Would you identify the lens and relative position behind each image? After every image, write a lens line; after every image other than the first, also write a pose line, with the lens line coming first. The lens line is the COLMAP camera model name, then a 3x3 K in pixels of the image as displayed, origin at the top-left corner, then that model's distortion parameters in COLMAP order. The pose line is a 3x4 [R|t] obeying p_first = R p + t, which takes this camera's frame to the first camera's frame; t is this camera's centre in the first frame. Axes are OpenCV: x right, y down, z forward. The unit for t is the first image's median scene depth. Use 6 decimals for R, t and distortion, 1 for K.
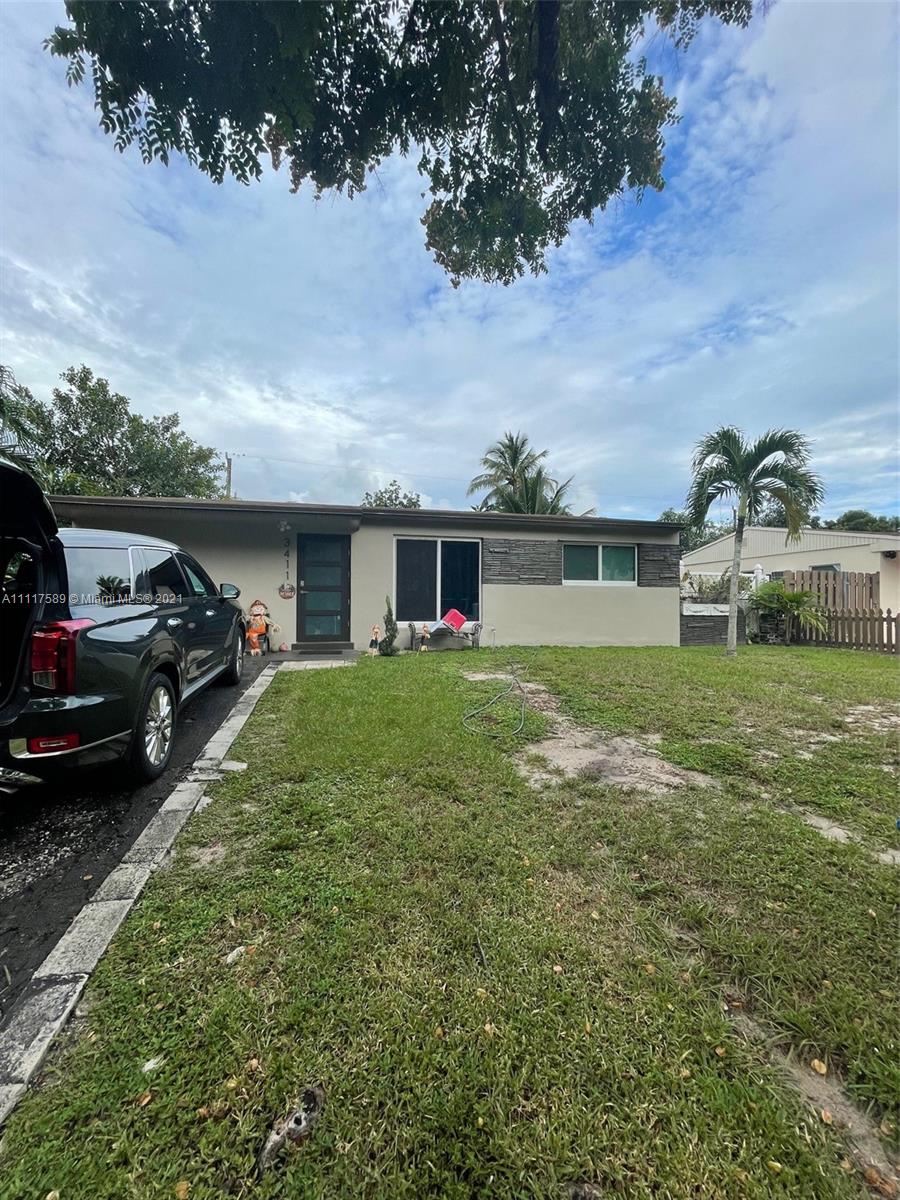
lens RADIAL K [[481.5, 0, 447.9], [0, 481.5, 597.0], [0, 0, 1]] dist [-0.001810, -0.000208]
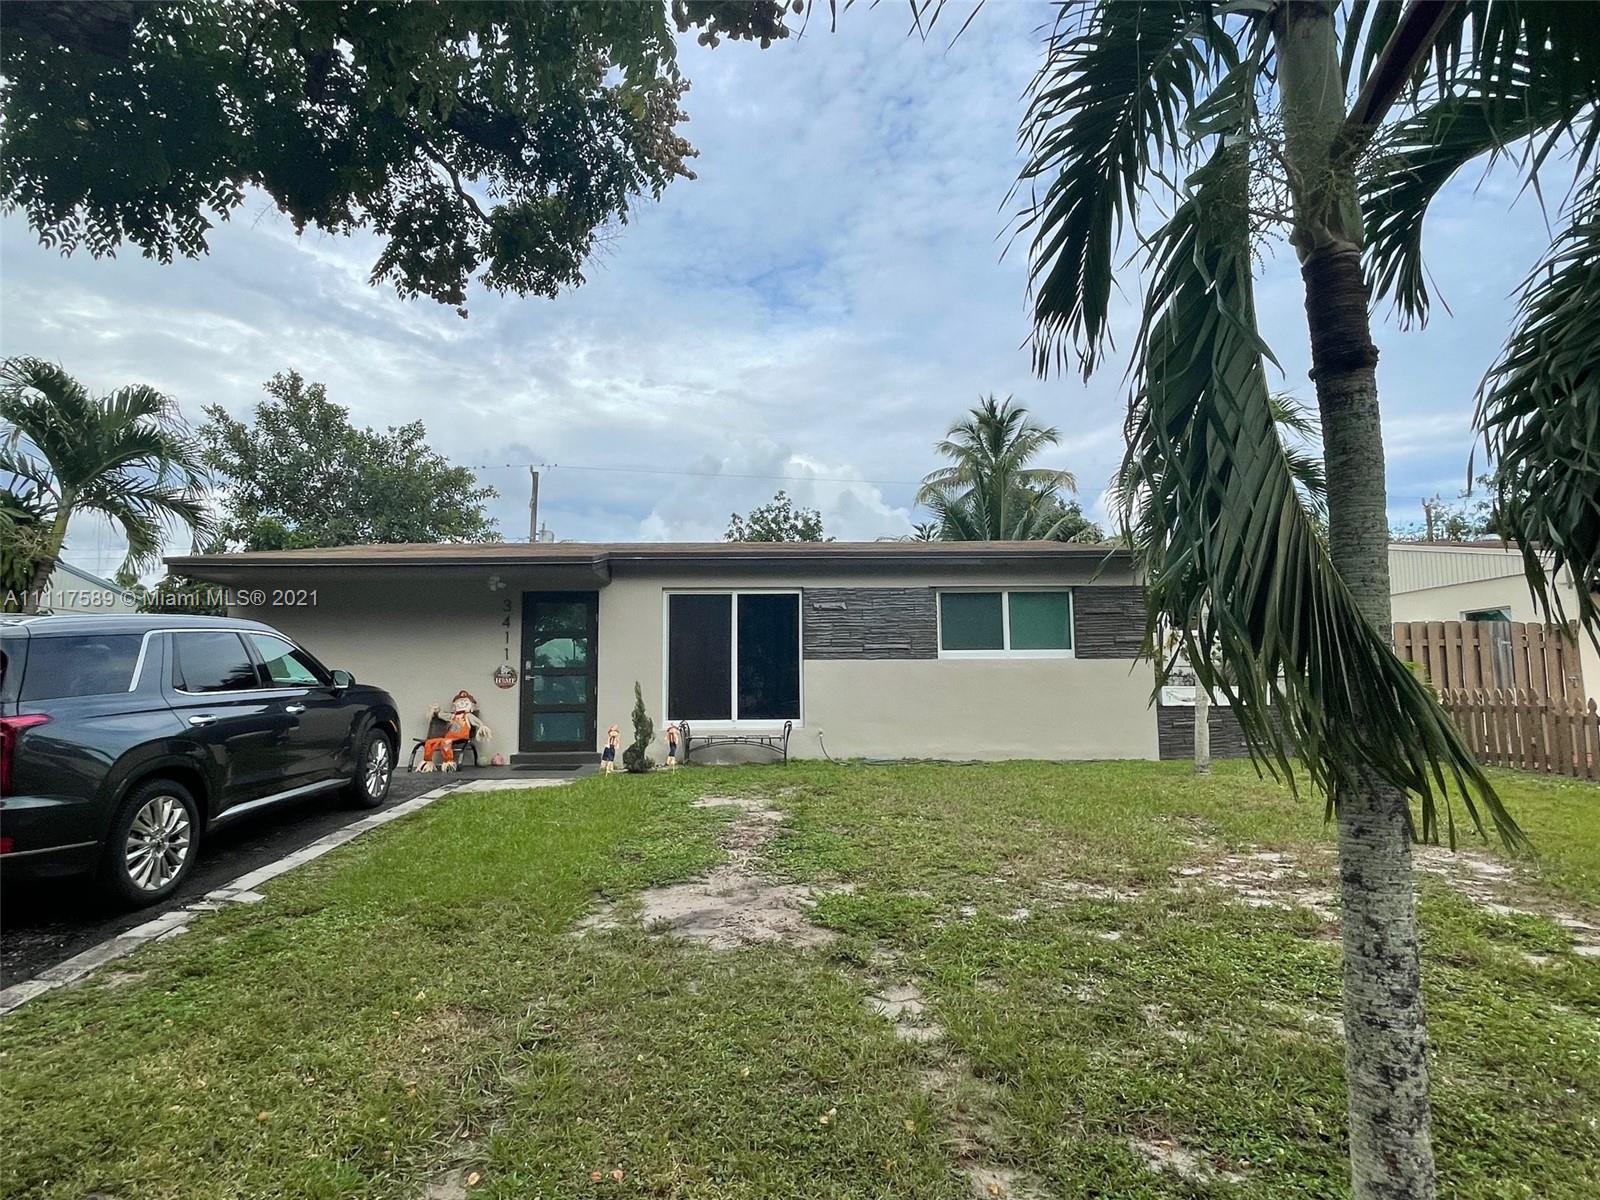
lens RADIAL K [[840.3, 0, 800.0], [0, 840.3, 600.0], [0, 0, 1]] dist [-0.003333, 0.000191]
pose [[0.983682, -0.033330, -0.176804, 0.273464], [0.016434, 0.995228, -0.096178, 0.000857], [0.179166, 0.091703, 0.979536, -0.096933]]
